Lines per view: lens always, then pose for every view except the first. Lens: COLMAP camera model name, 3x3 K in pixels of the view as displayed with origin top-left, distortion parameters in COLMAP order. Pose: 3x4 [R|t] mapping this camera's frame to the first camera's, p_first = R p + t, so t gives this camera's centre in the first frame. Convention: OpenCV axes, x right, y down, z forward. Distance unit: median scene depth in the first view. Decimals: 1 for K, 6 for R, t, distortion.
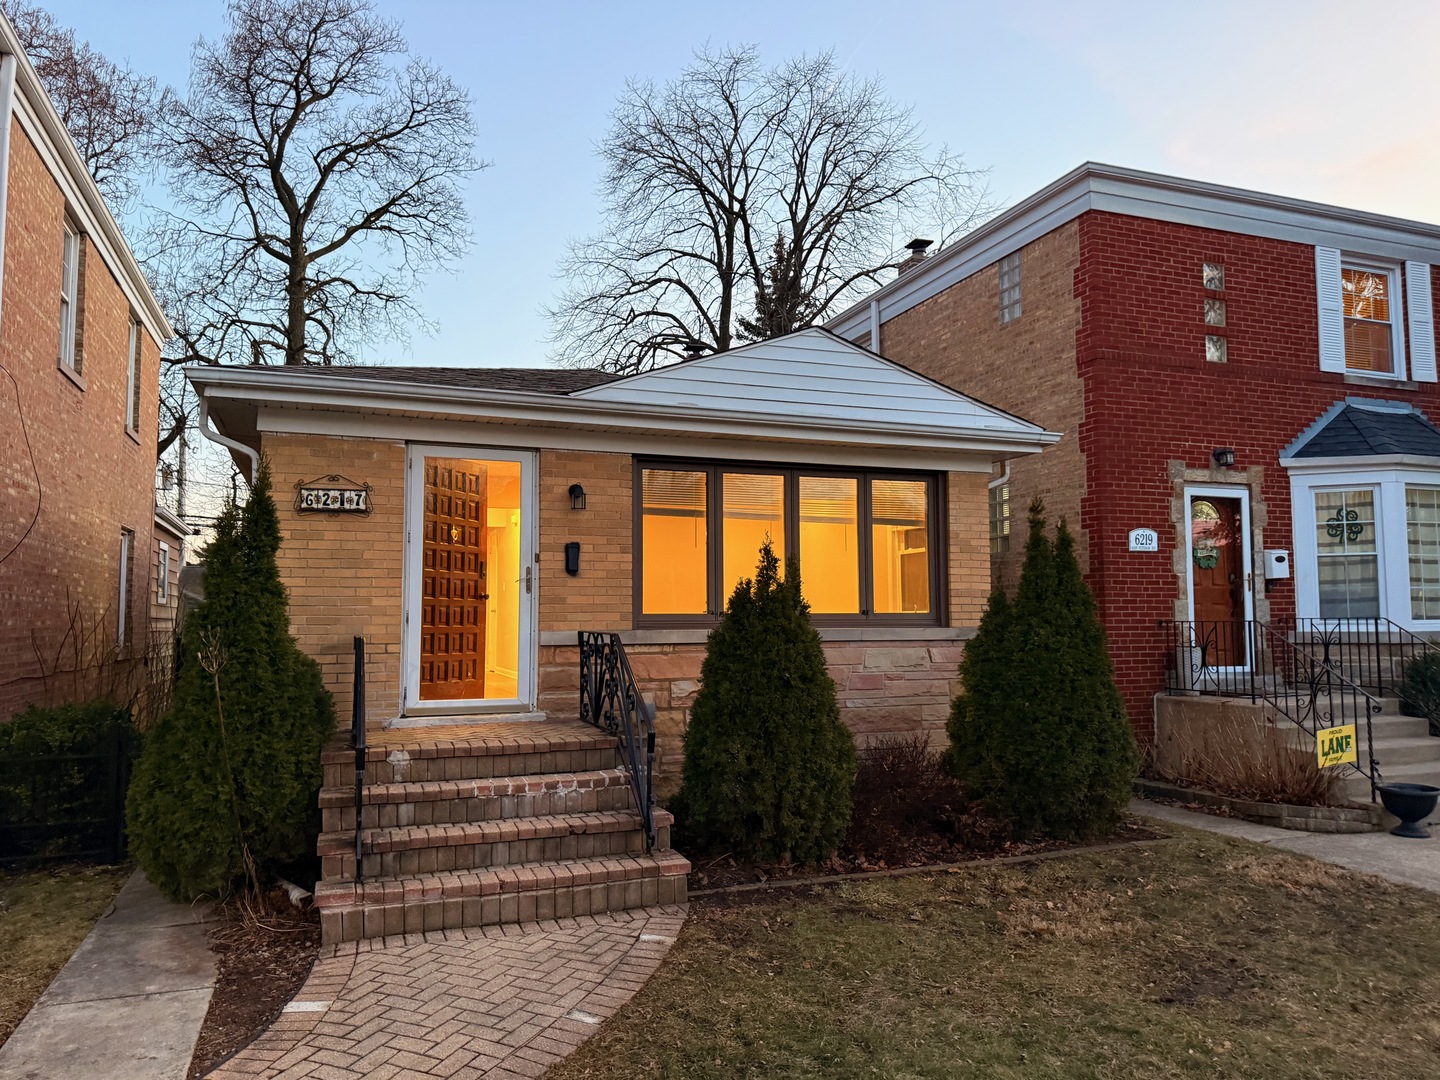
lens RADIAL K [[1007.0, 0, 720.0], [0, 1007.0, 540.0], [0, 0, 1]] dist [0.038070, -0.041874]
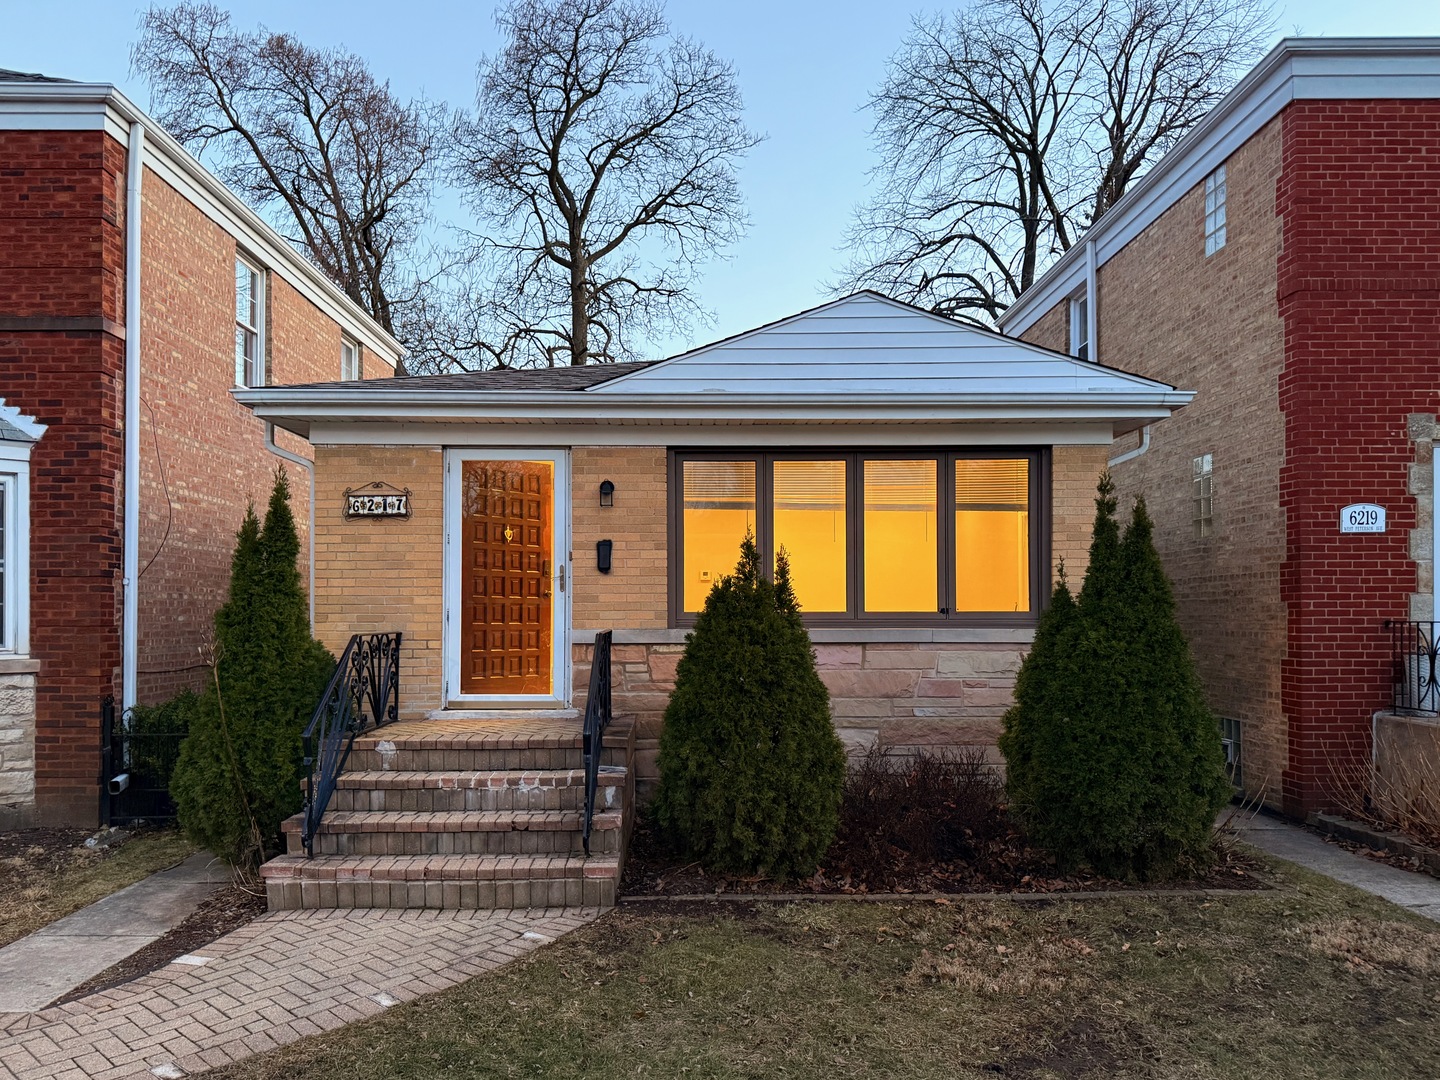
lens RADIAL K [[1067.6, 0, 718.7], [0, 1067.6, 590.4], [0, 0, 1]] dist [0.039316, -0.049473]
pose [[0.939318, -0.004982, -0.343011, 0.302933], [0.024655, 0.998289, 0.053016, -0.001064], [0.342160, -0.058255, 0.937834, 0.053452]]
